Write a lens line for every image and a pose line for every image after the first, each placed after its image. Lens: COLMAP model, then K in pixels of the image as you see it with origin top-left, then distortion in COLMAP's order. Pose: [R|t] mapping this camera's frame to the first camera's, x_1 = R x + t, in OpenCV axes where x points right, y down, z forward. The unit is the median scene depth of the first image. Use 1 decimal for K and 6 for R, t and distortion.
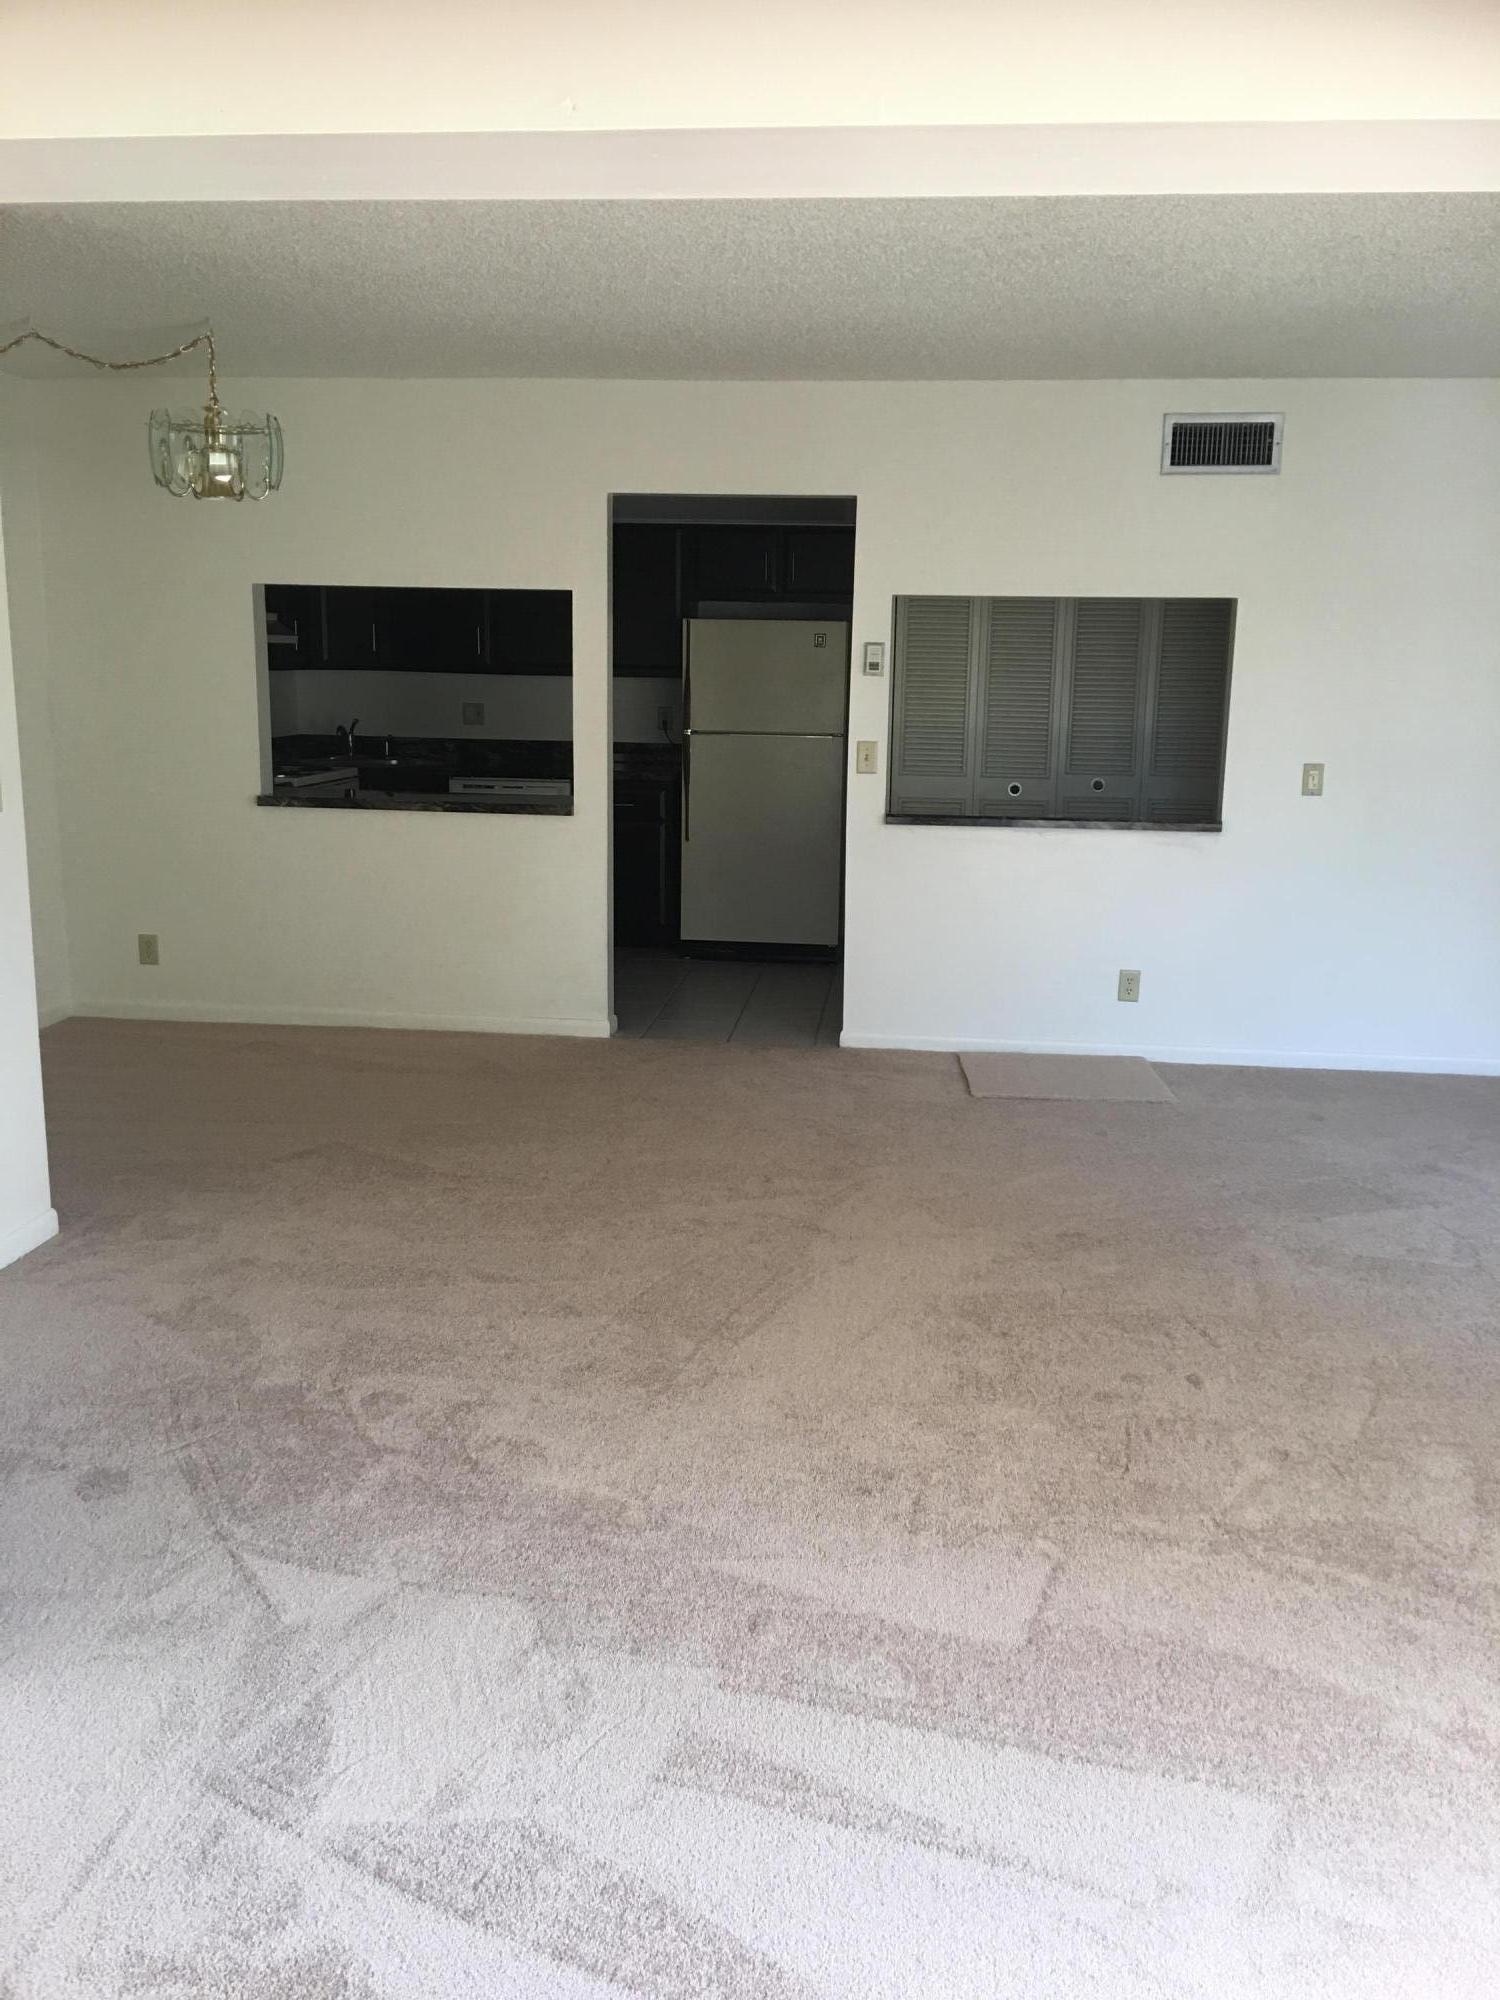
lens RADIAL K [[1625.3, 0, 750.0], [0, 1625.3, 1000.0], [0, 0, 1]] dist [0.090489, -0.170218]
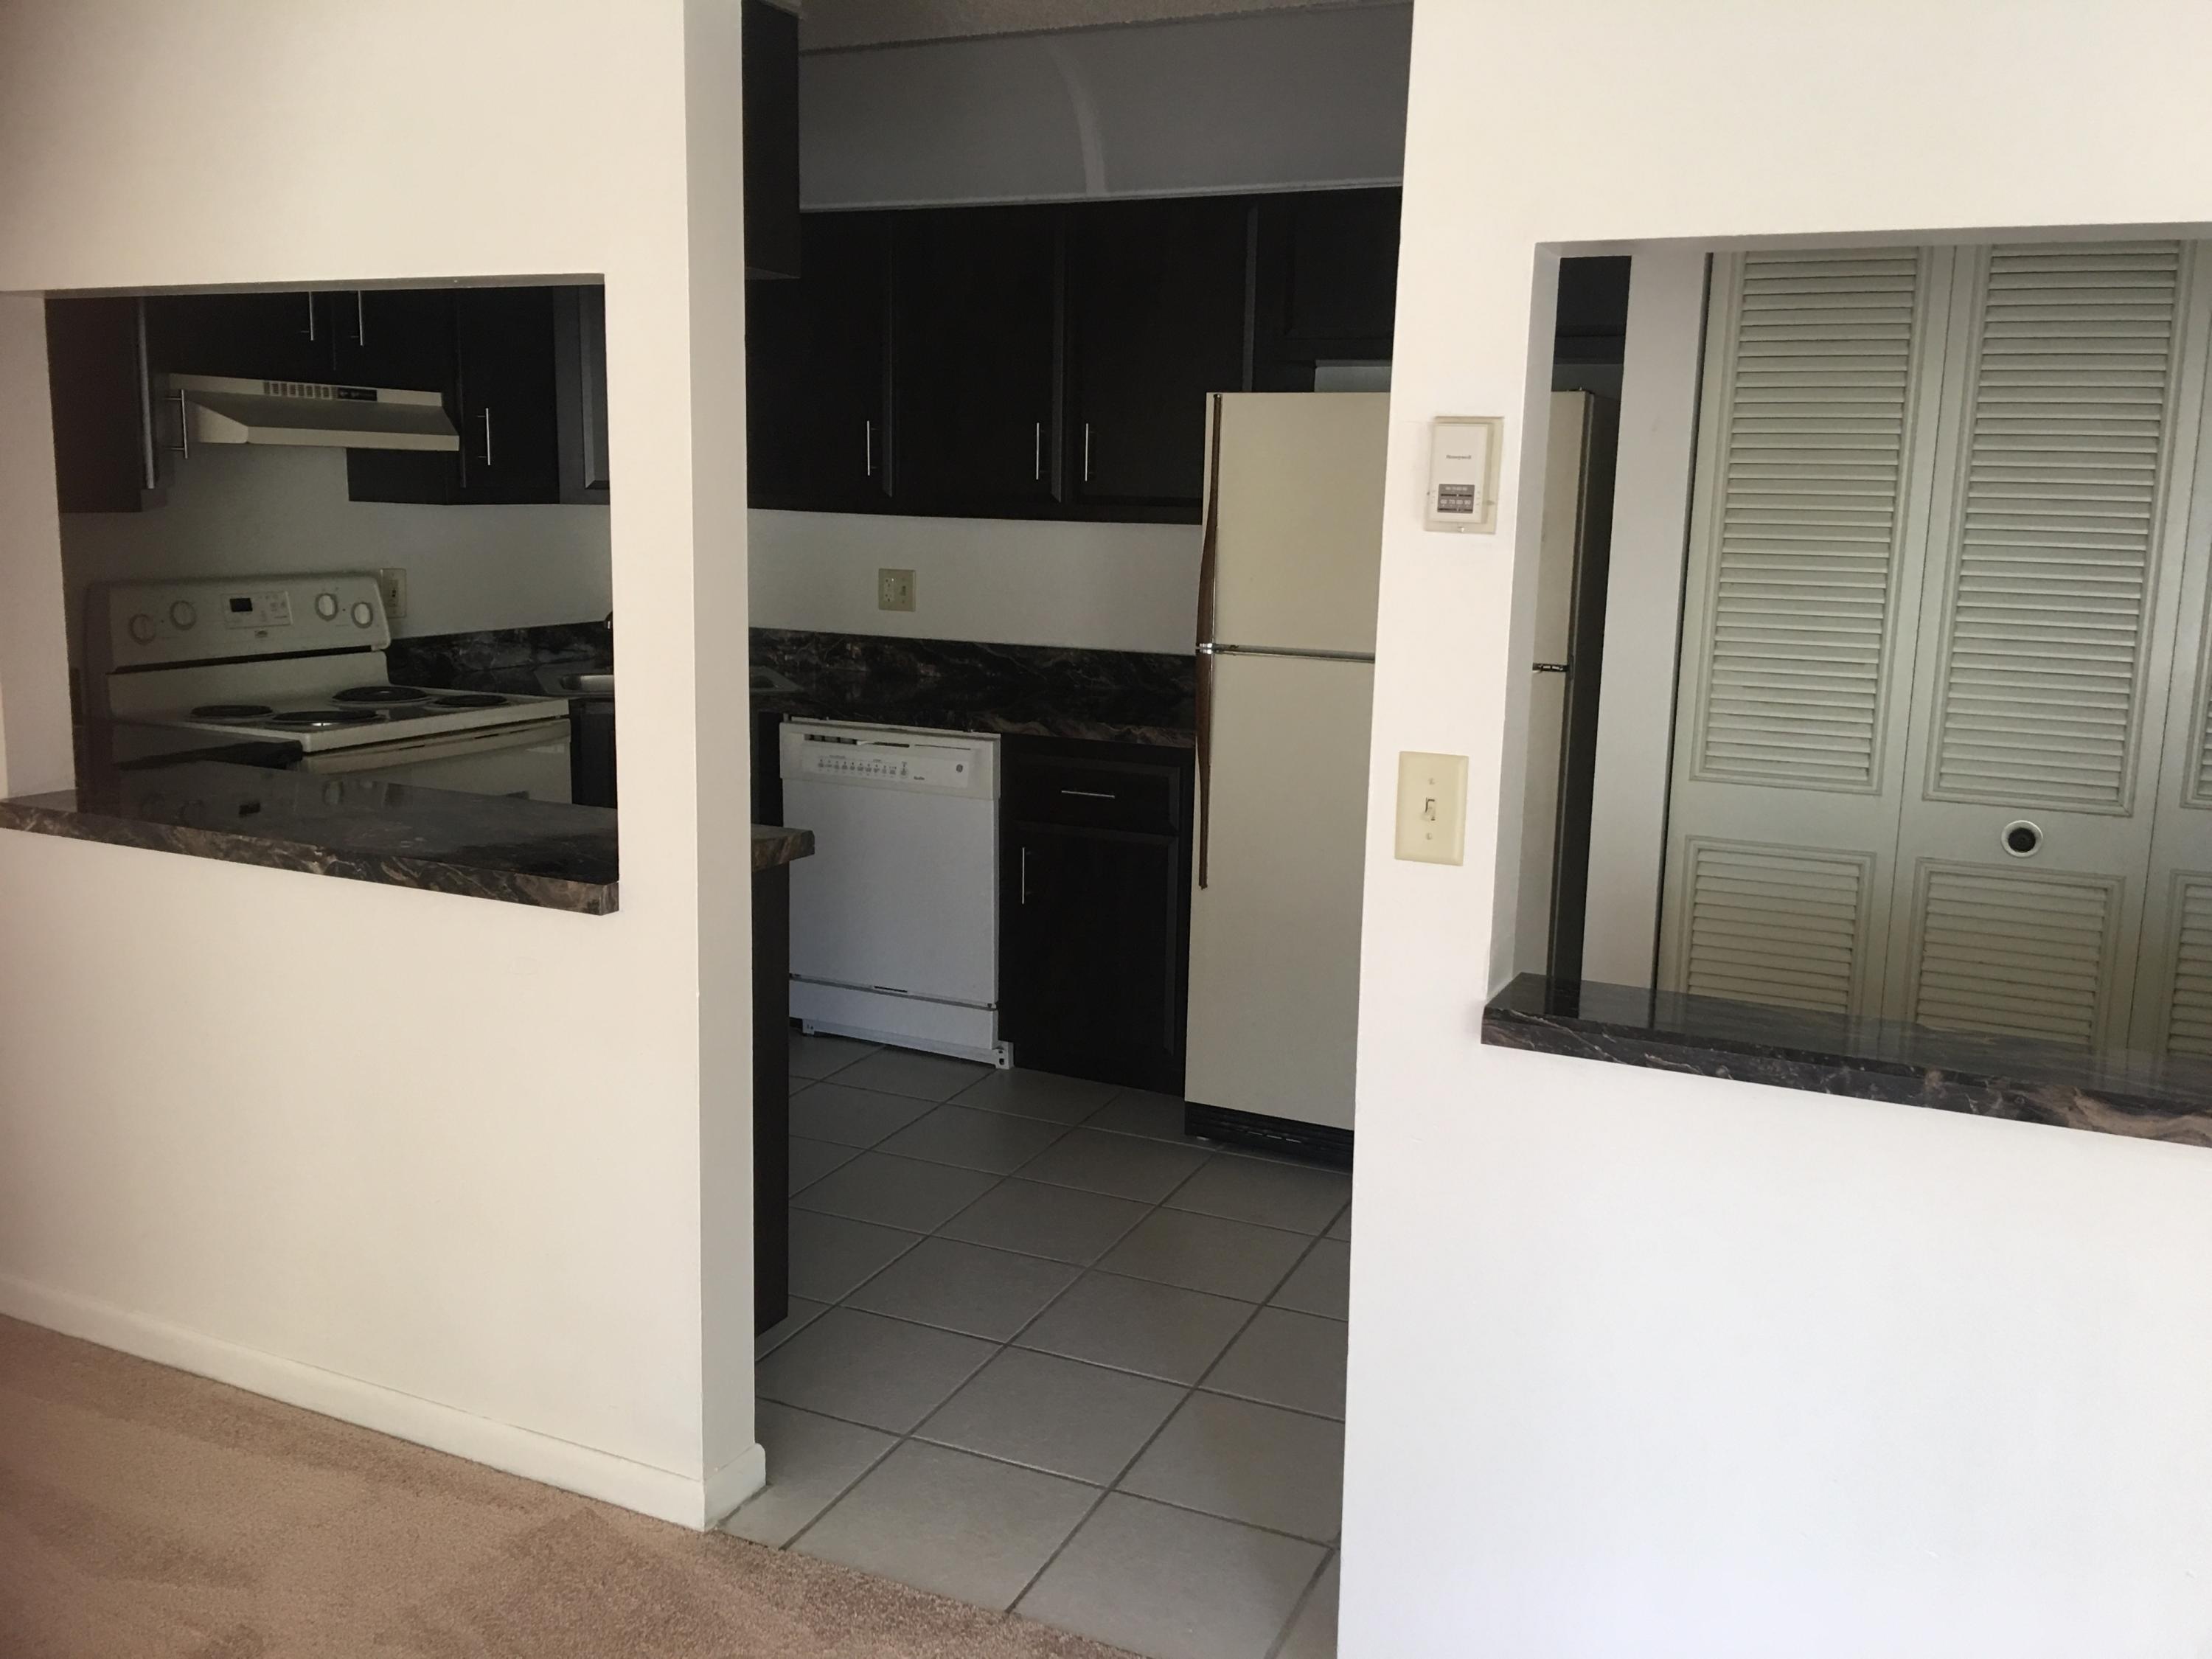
lens RADIAL K [[1797.5, 0, 1106.0], [0, 1797.5, 829.5], [0, 0, 1]] dist [0.090489, -0.170218]
pose [[0.945569, 0.063584, -0.319149, 0.119643], [-0.071053, 0.997403, -0.011804, -0.136446], [0.317570, 0.033838, 0.947631, 0.671146]]
